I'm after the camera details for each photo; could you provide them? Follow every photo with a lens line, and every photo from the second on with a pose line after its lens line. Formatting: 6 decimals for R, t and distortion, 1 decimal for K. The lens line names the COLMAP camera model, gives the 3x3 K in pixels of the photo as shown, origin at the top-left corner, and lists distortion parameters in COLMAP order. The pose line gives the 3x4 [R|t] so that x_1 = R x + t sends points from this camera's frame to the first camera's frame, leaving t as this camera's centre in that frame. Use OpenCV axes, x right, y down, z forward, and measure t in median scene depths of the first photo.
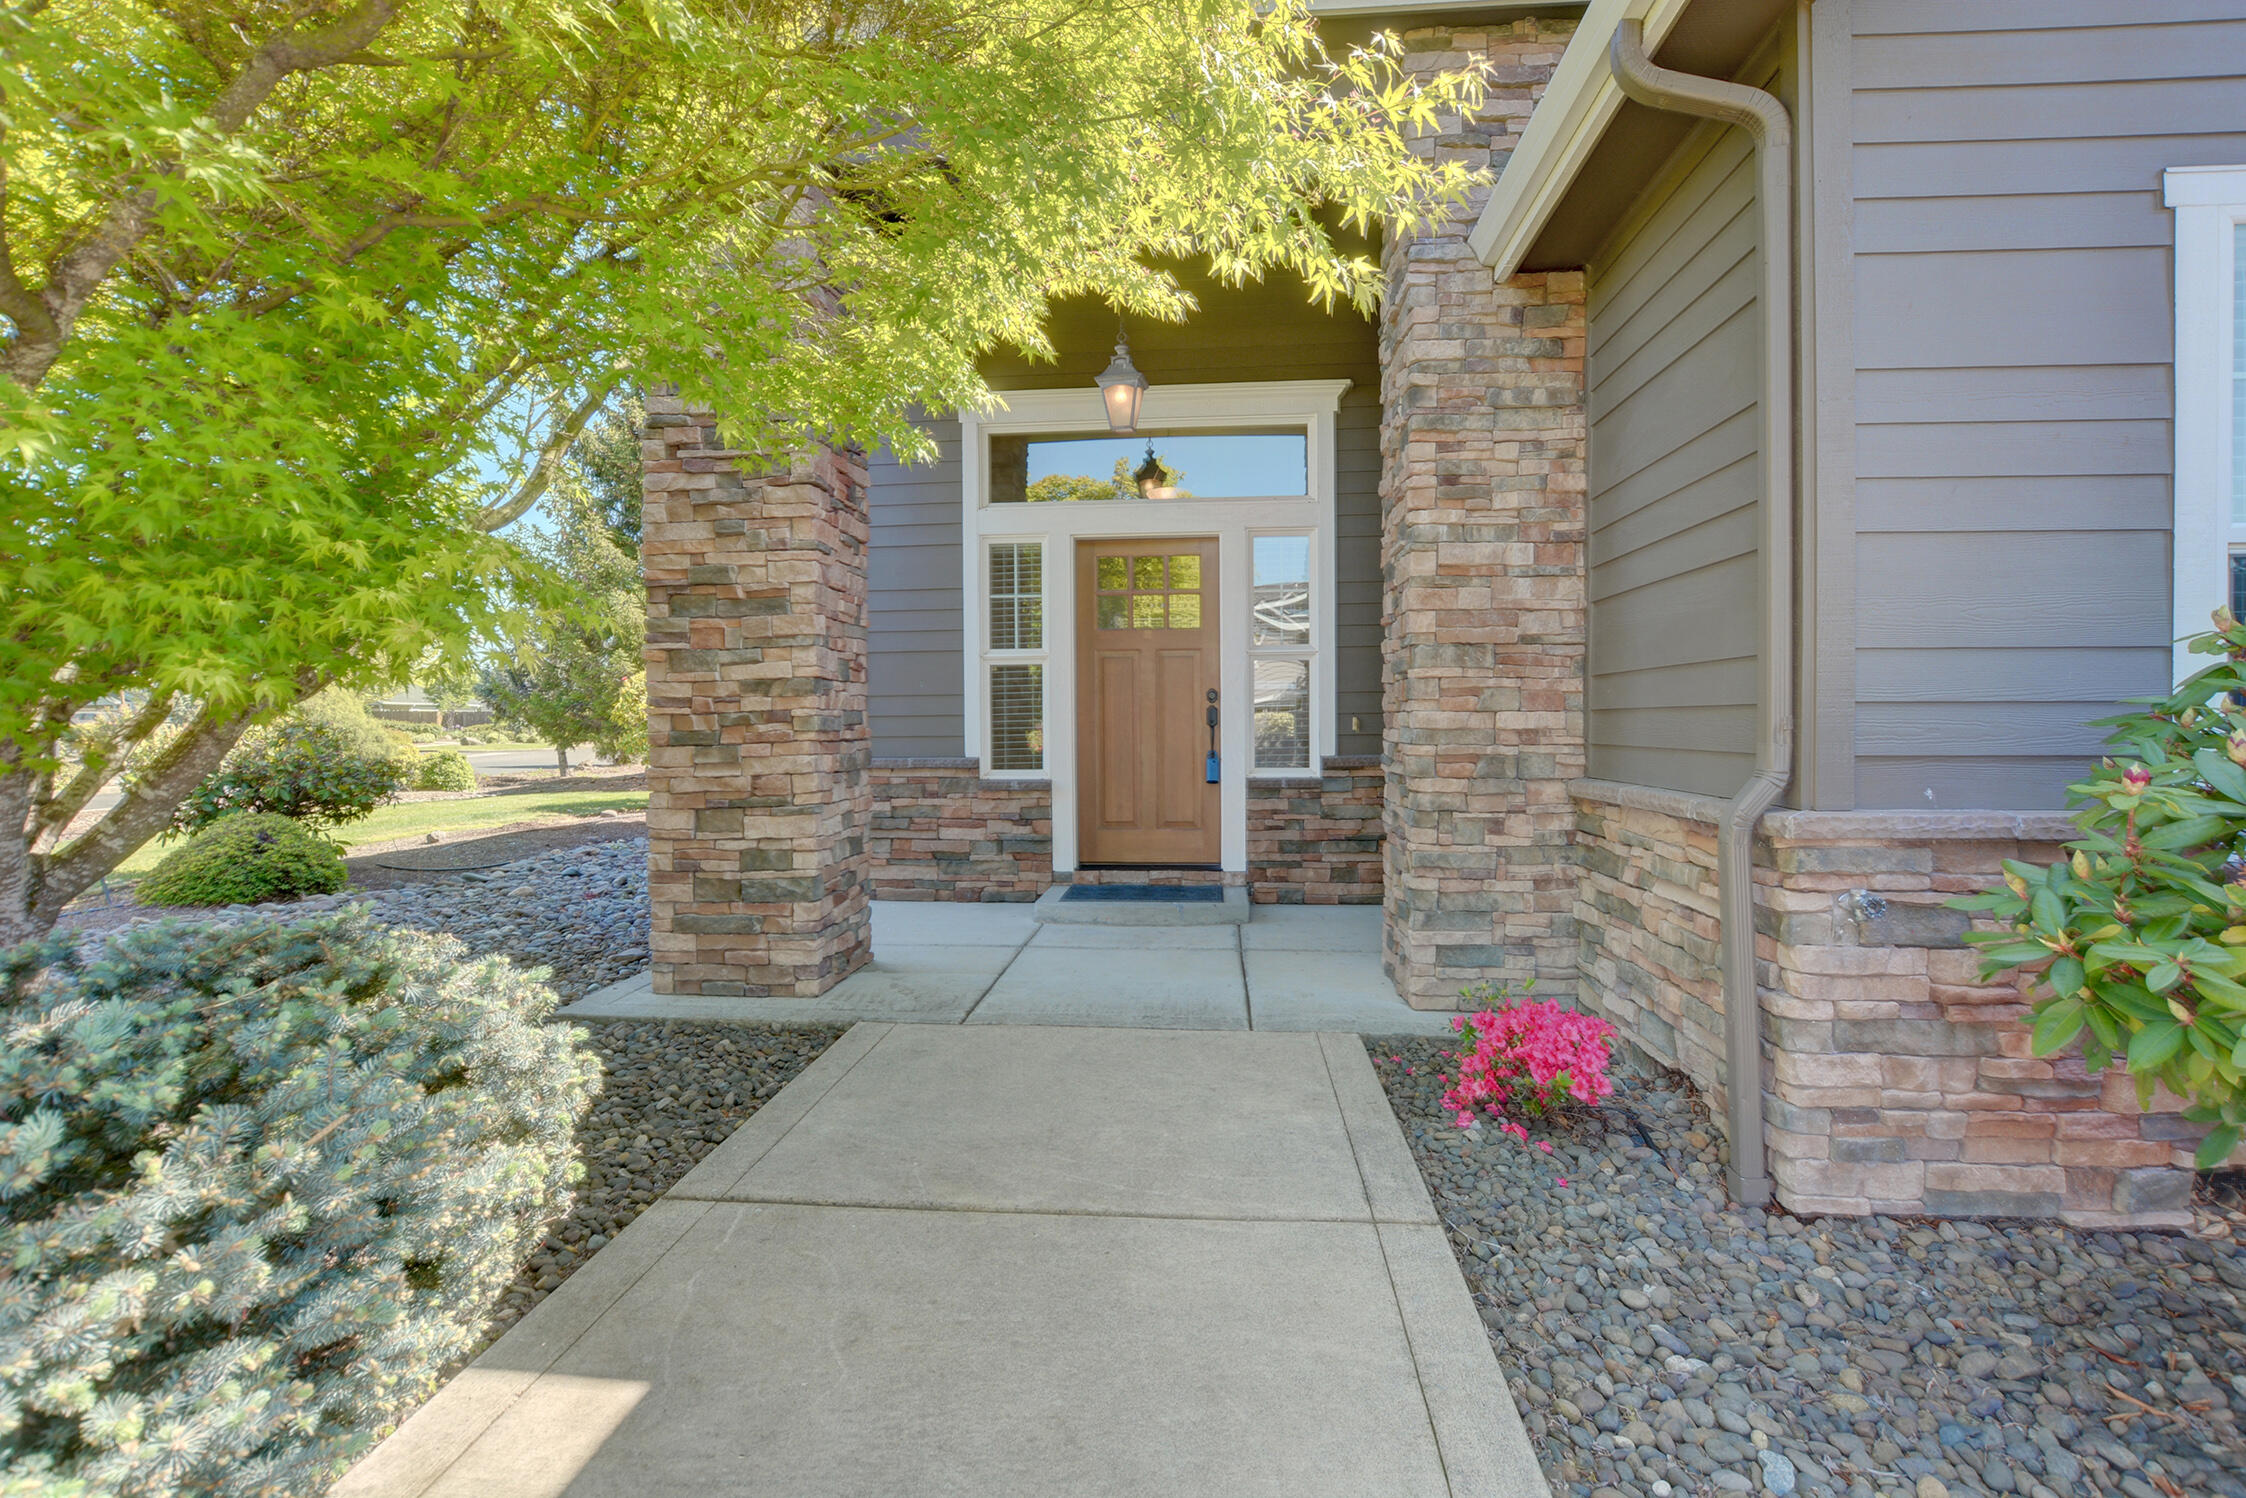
lens RADIAL K [[1086.9, 0, 1126.3], [0, 1086.9, 745.8], [0, 0, 1]] dist [-0.028186, 0.001319]
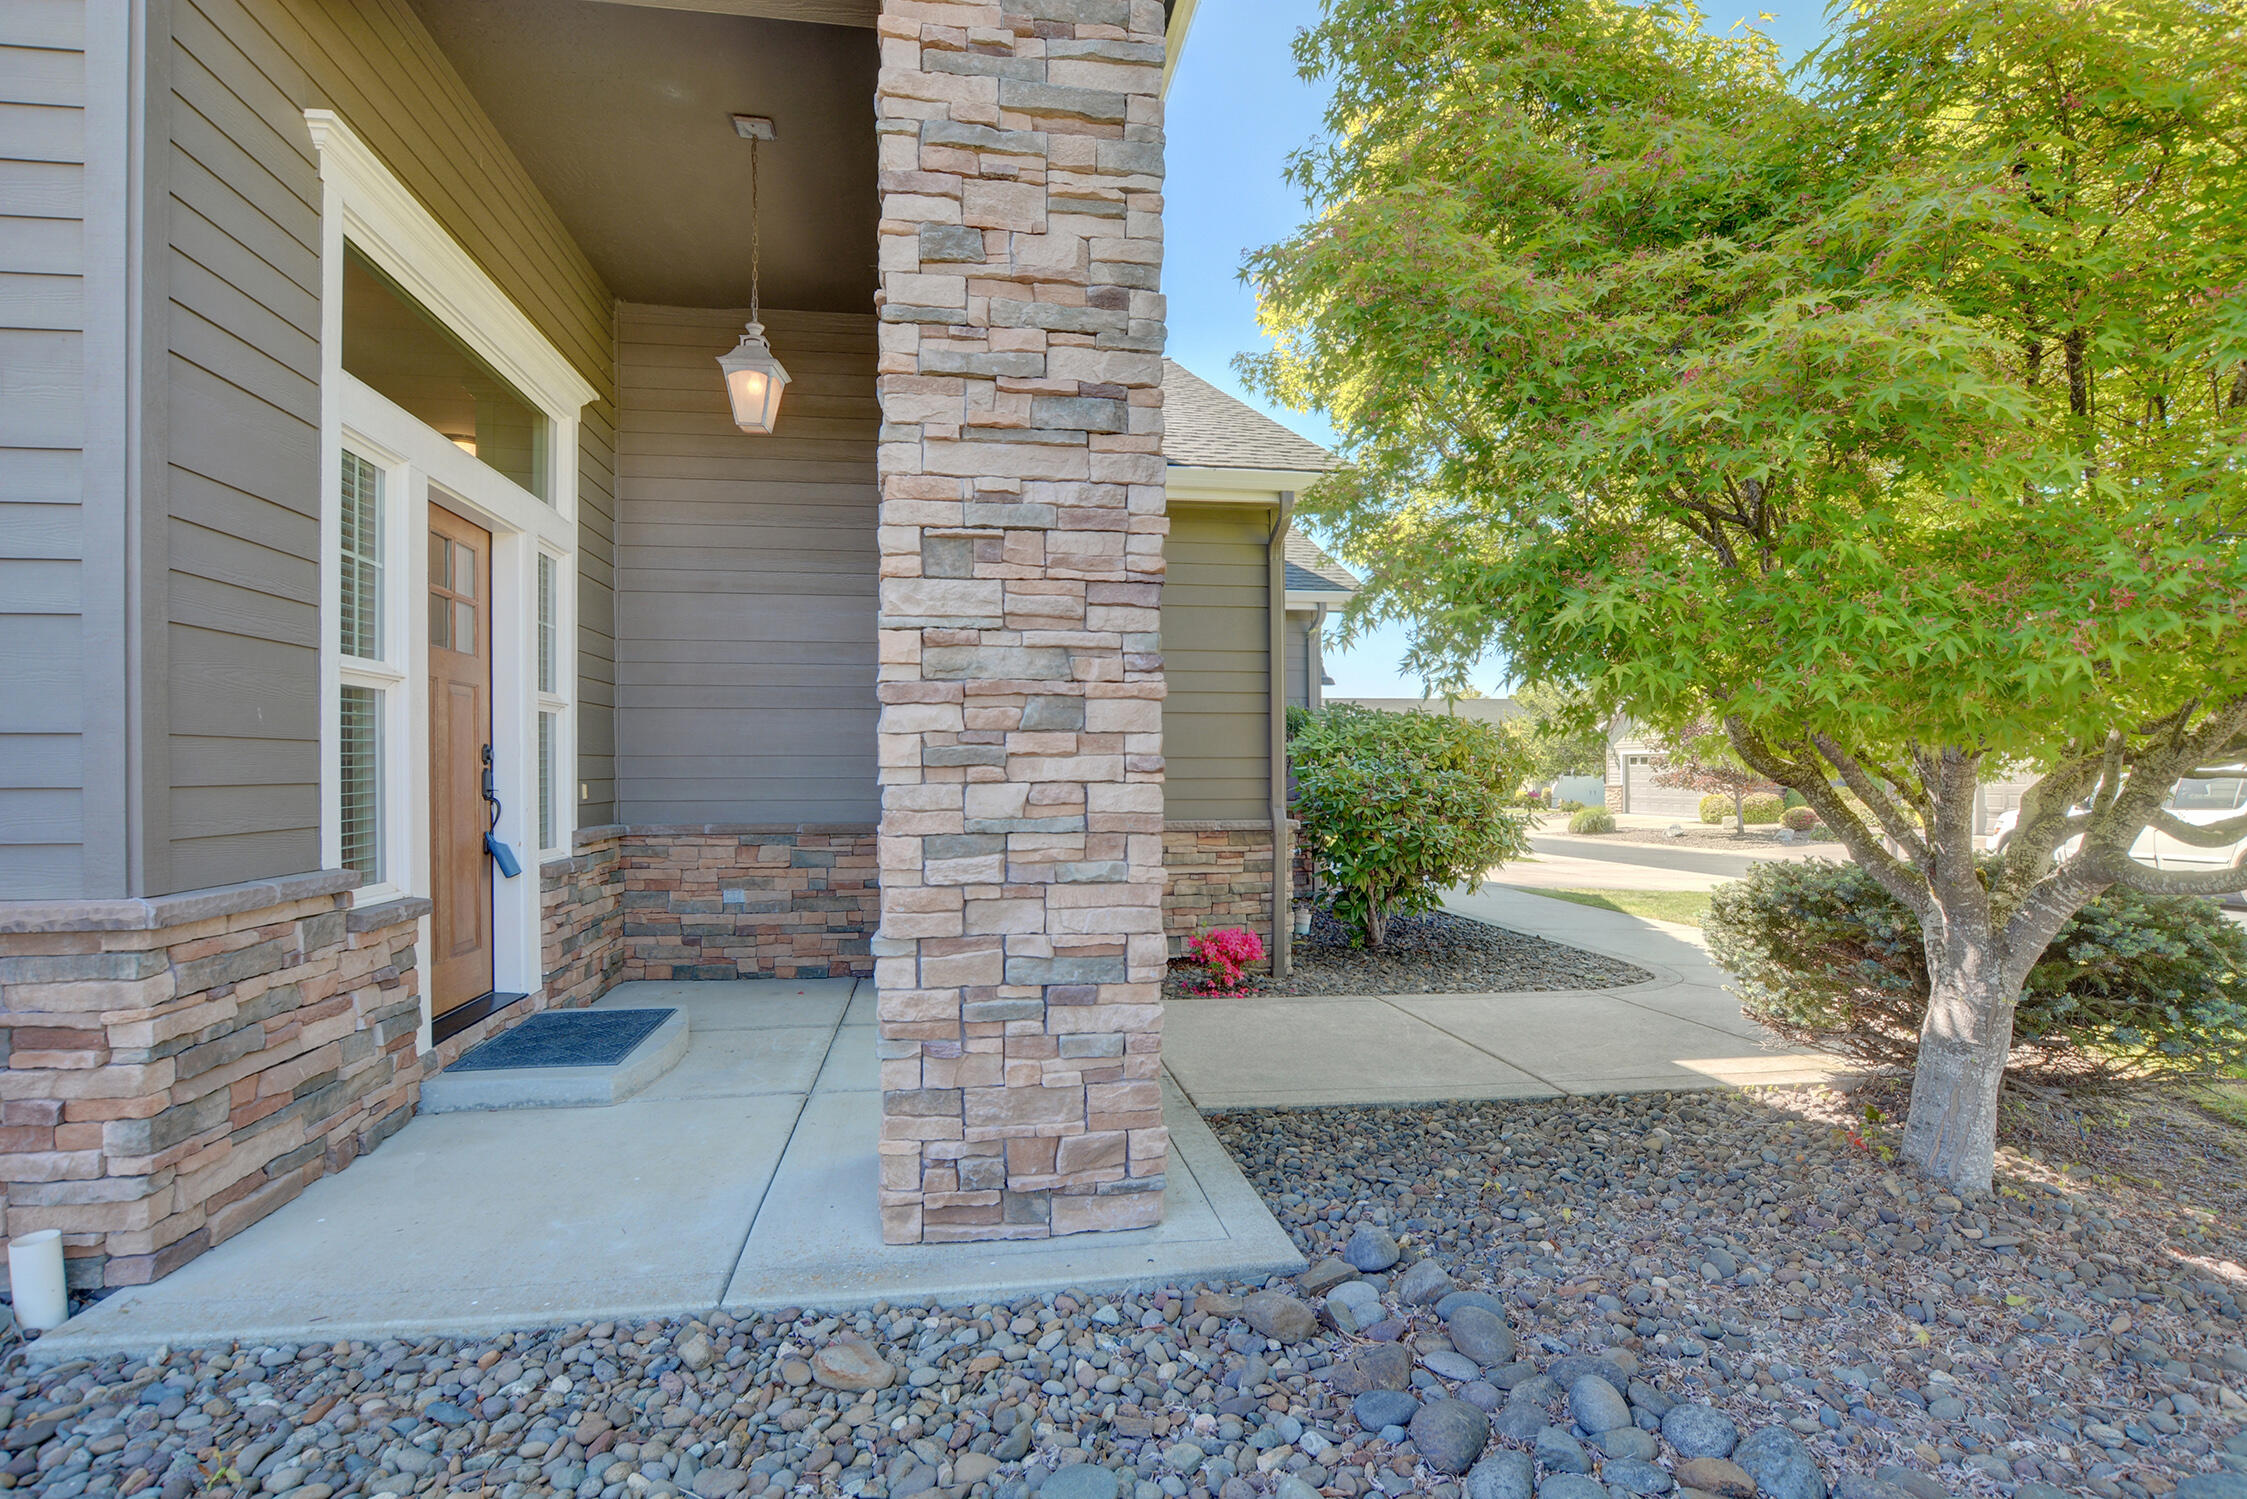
lens RADIAL K [[1087.4, 0, 1126.8], [0, 1087.4, 746.3], [0, 0, 1]] dist [-0.028186, 0.001319]
pose [[-0.244695, 0.025264, 0.969271, -1.082363], [0.025295, 0.999487, -0.019666, -0.040255], [-0.969270, 0.019705, -0.245208, 1.195922]]
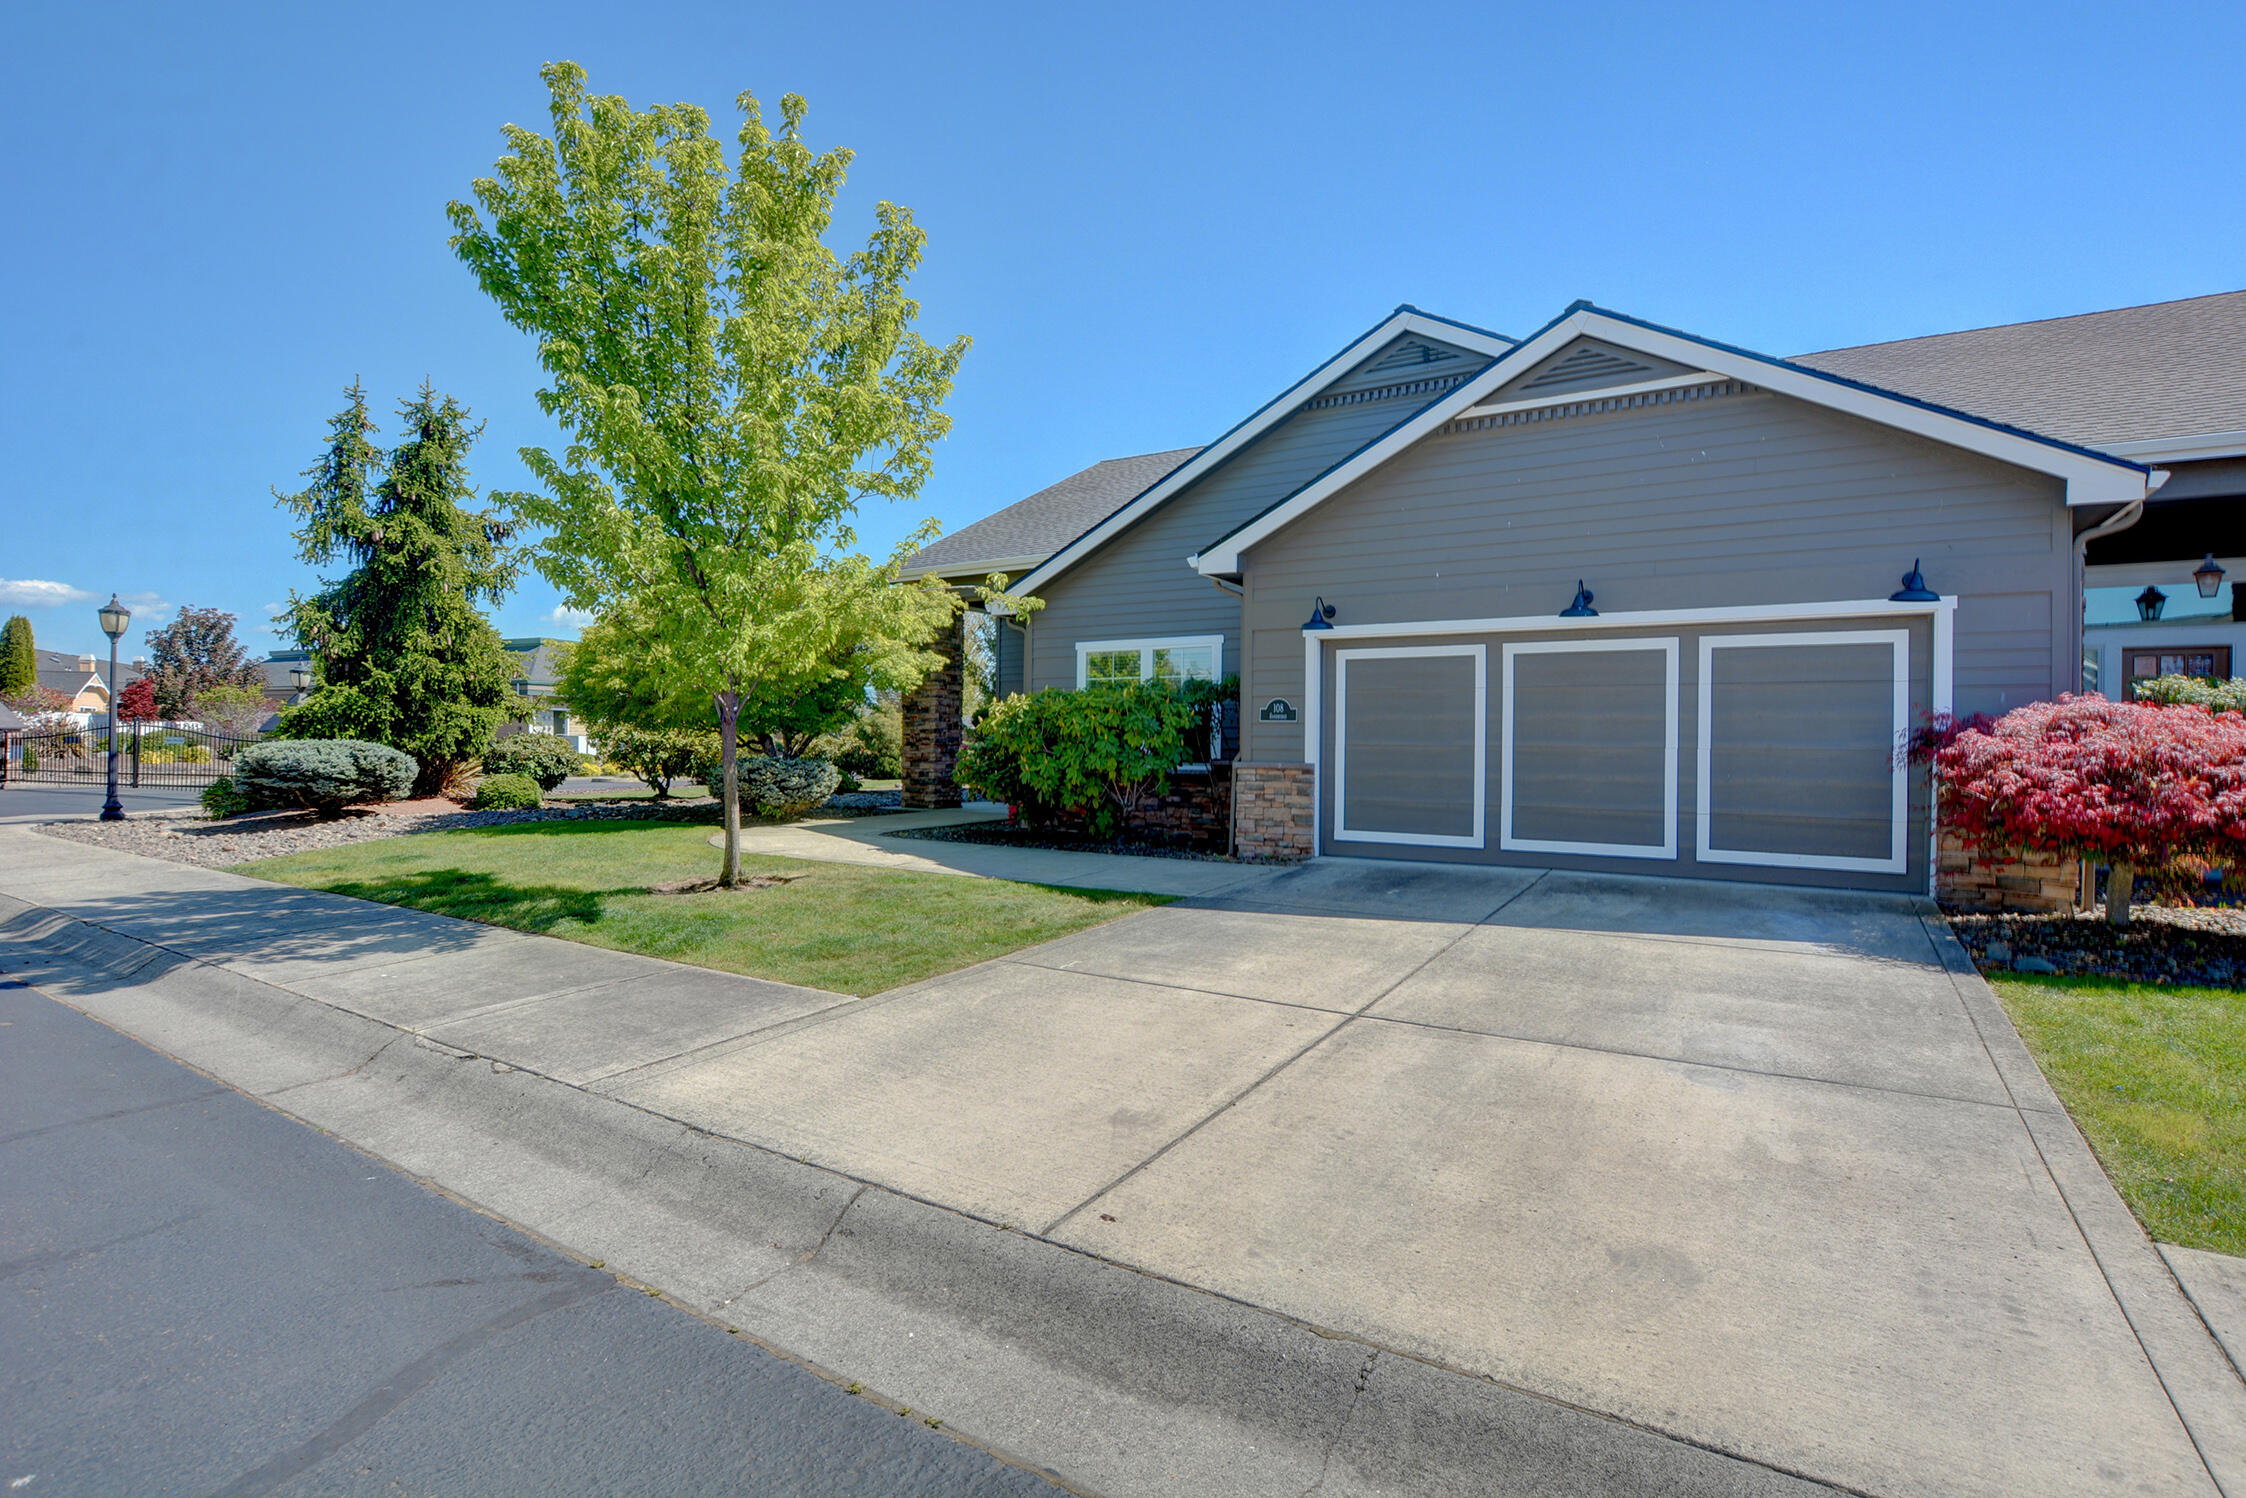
lens RADIAL K [[1035.4, 0, 1126.4], [0, 1035.4, 735.3], [0, 0, 1]] dist [-0.026786, 0.000387]
pose [[0.897856, 0.010284, -0.440170, 2.026105], [-0.026411, 0.999185, -0.030527, 0.058438], [0.439497, 0.039034, 0.897395, -2.112860]]
